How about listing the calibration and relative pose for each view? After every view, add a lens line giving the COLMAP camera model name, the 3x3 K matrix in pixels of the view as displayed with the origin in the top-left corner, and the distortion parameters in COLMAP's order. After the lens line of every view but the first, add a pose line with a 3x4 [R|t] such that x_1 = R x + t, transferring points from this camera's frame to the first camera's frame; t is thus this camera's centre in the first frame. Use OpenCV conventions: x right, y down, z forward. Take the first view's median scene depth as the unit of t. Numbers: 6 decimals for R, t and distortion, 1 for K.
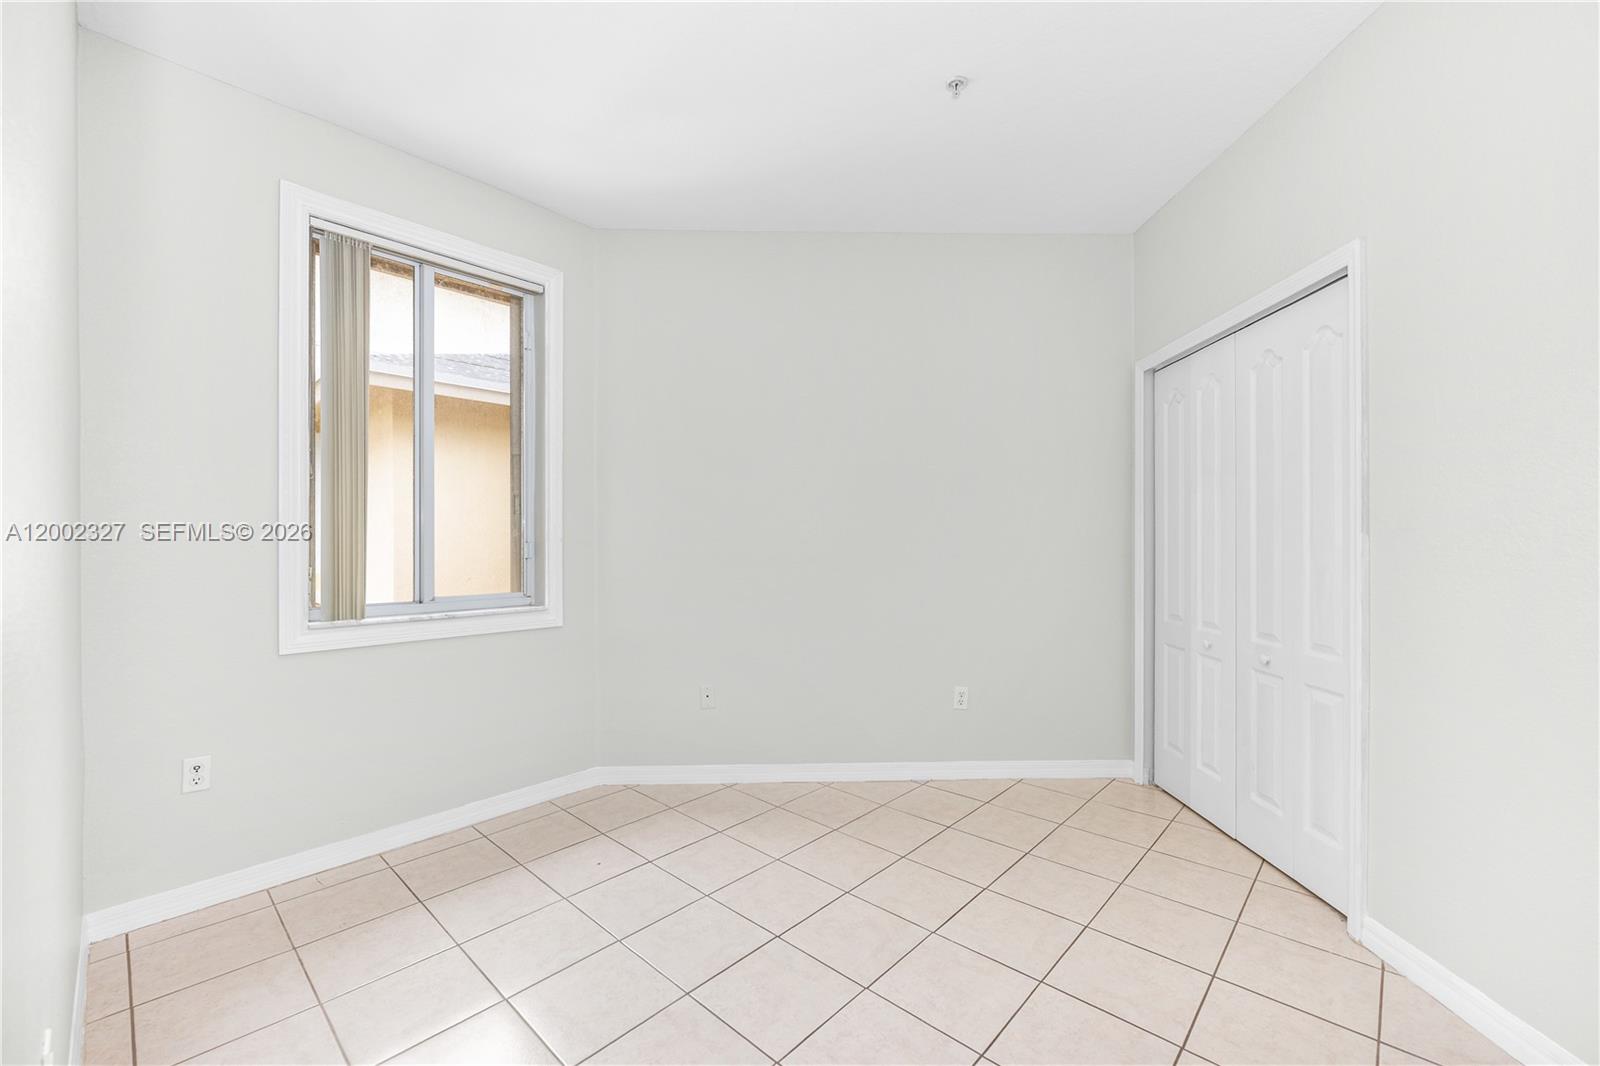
lens RADIAL K [[648.0, 0, 800.0], [0, 648.0, 533.0], [0, 0, 1]] dist [0.000370, -0.000014]
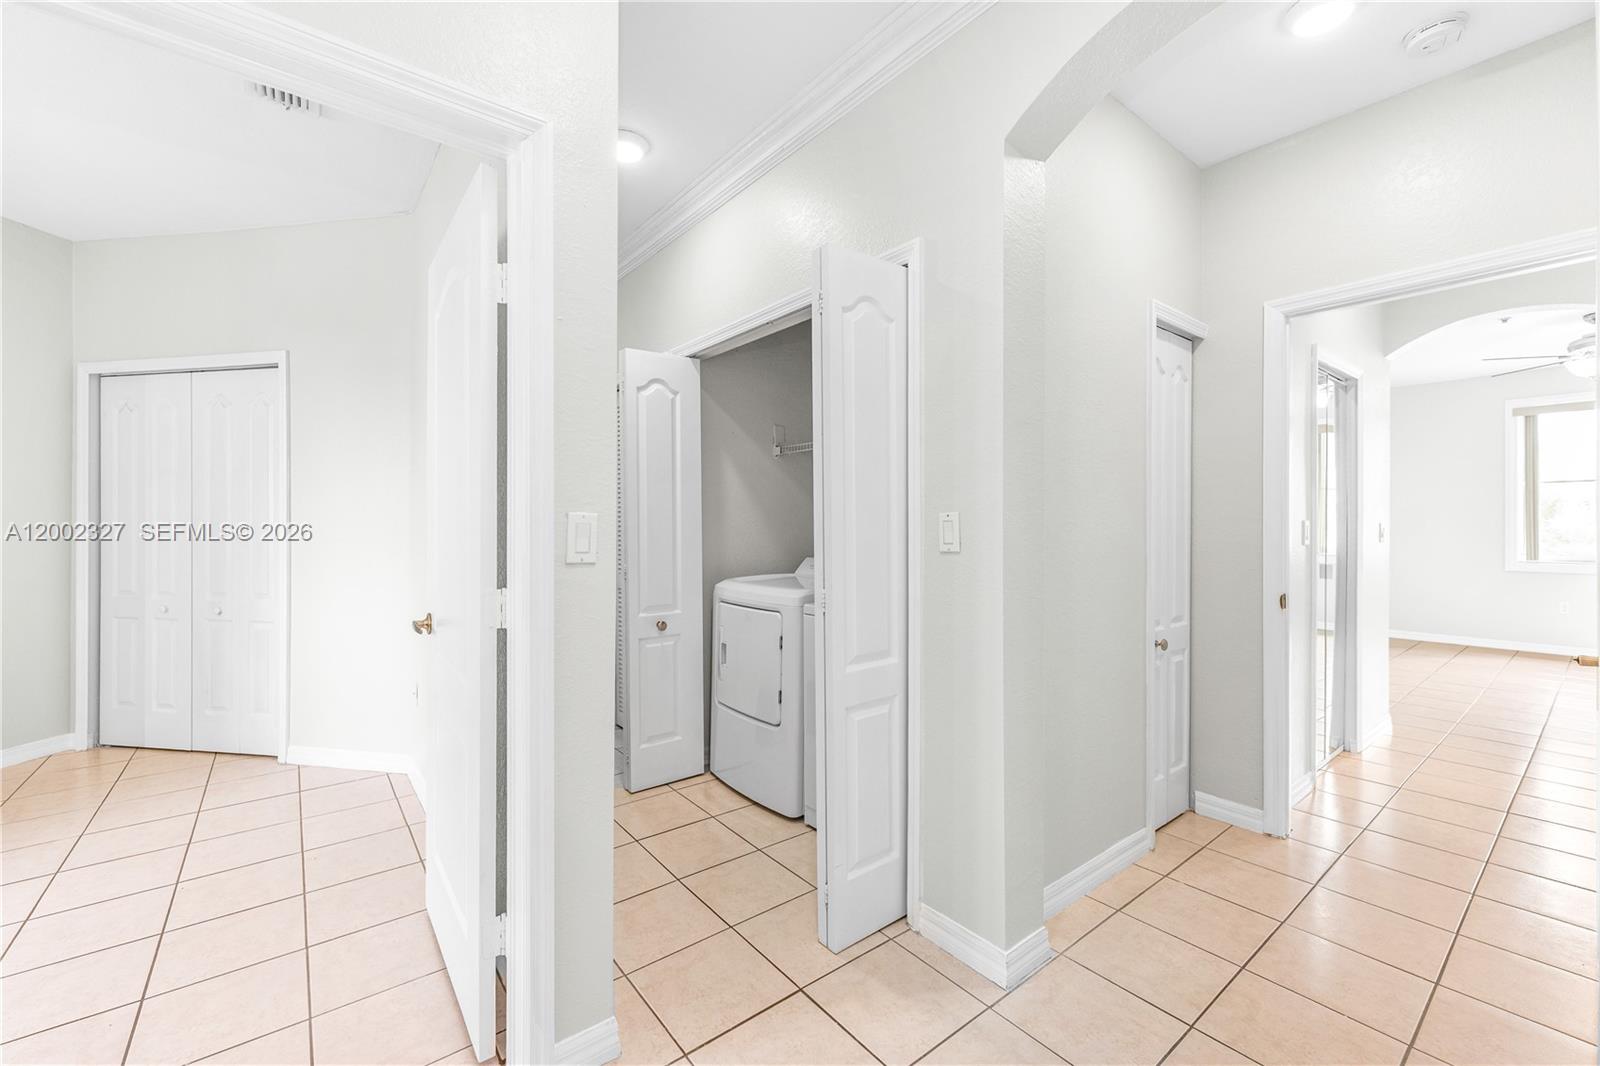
lens RADIAL K [[648.0, 0, 800.0], [0, 648.0, 533.0], [0, 0, 1]] dist [0.000370, -0.000014]
pose [[0.149711, -0.008584, 0.988693, -0.393625], [-0.008251, 0.999917, 0.009931, 0.000041], [-0.988695, -0.009645, 0.149628, -0.376324]]
